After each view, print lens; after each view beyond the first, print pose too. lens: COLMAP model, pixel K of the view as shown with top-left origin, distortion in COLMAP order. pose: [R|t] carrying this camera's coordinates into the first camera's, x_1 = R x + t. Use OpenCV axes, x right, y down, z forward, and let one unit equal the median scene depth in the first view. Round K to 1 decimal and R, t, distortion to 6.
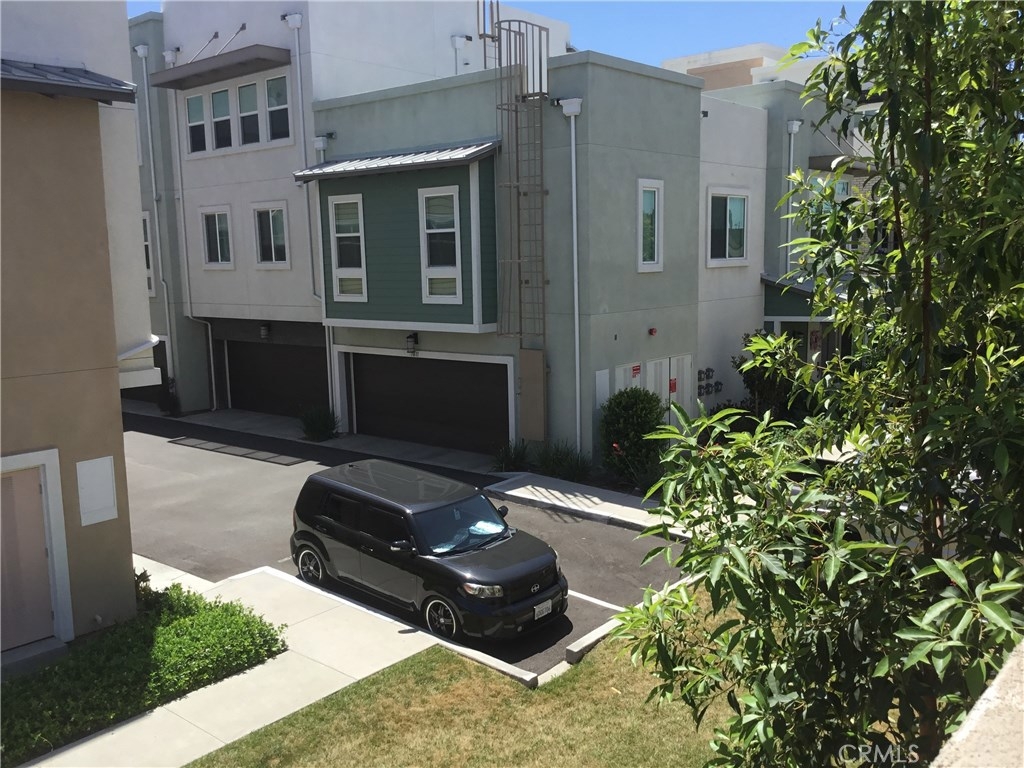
lens RADIAL K [[936.5, 0, 517.3], [0, 936.5, 383.8], [0, 0, 1]] dist [0.131455, -0.263400]
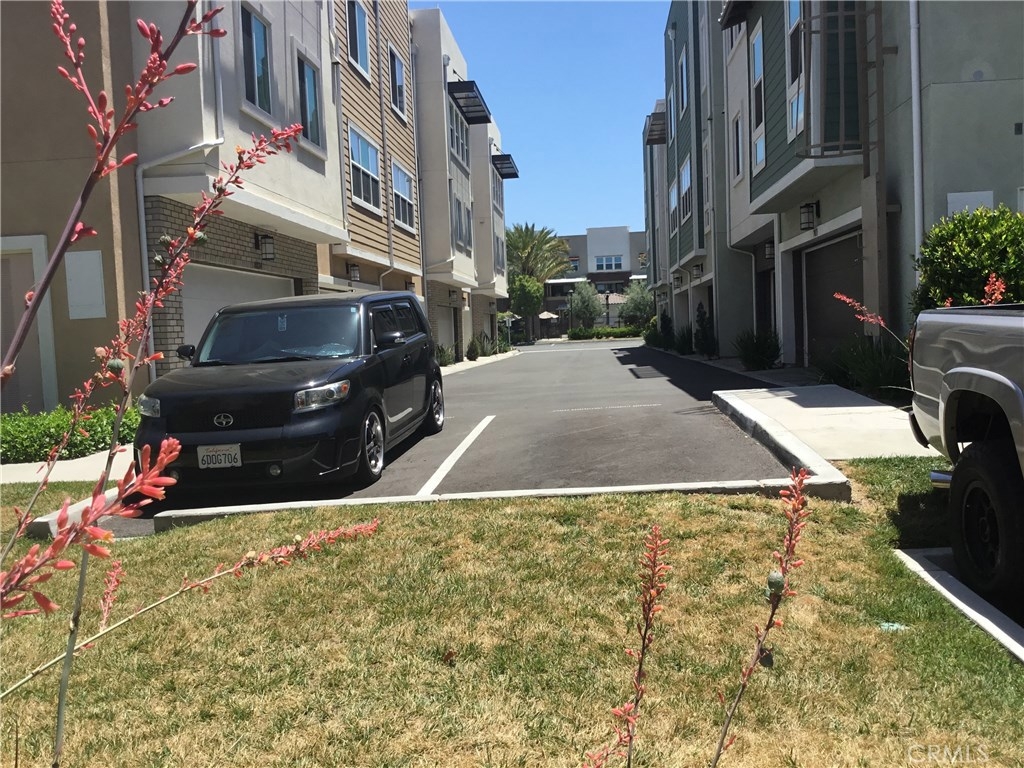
lens RADIAL K [[936.5, 0, 517.3], [0, 936.5, 383.8], [0, 0, 1]] dist [0.131455, -0.263400]
pose [[0.586603, 0.041486, -0.808811, 0.582037], [-0.081417, 0.996649, -0.007928, 0.180928], [0.805772, 0.070501, 0.588015, 0.782428]]
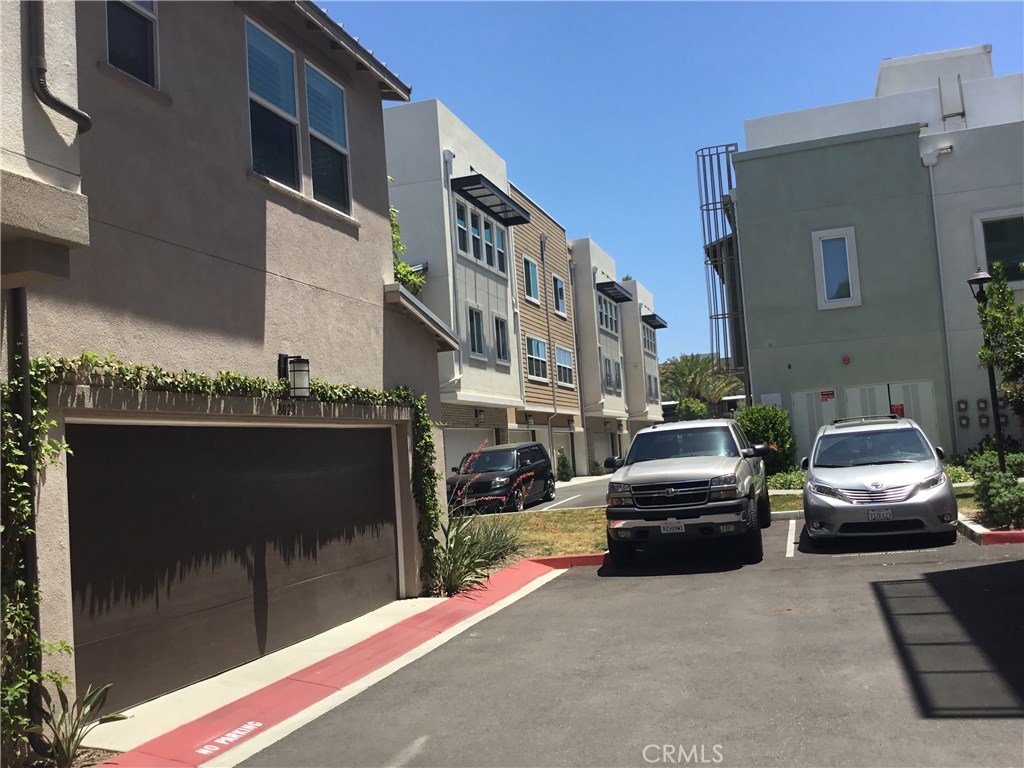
lens RADIAL K [[936.5, 0, 517.3], [0, 936.5, 383.8], [0, 0, 1]] dist [0.131455, -0.263400]
pose [[0.397742, -0.078190, -0.914159, 1.692195], [-0.062558, 0.991732, -0.112044, 0.205020], [0.915362, 0.101752, 0.389562, 0.346637]]
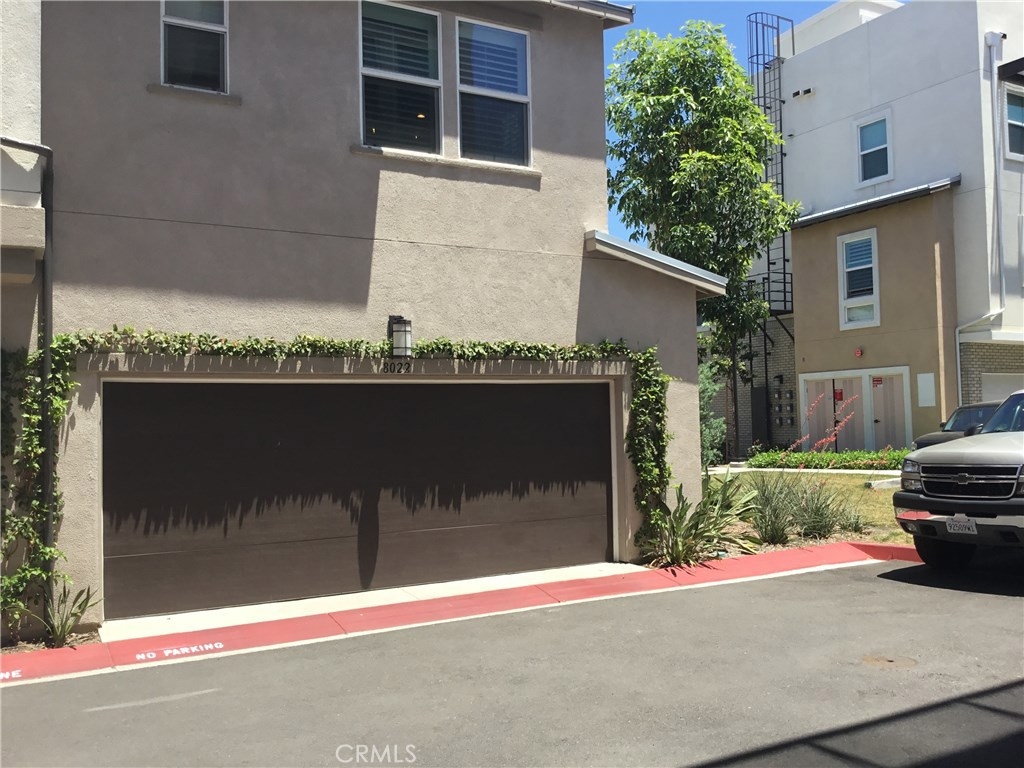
lens RADIAL K [[936.5, 0, 517.3], [0, 936.5, 383.8], [0, 0, 1]] dist [0.131455, -0.263400]
pose [[-0.337142, -0.011322, -0.941386, 1.643347], [-0.099068, 0.994803, 0.023515, 0.134830], [0.936227, 0.101189, -0.336511, 0.856683]]
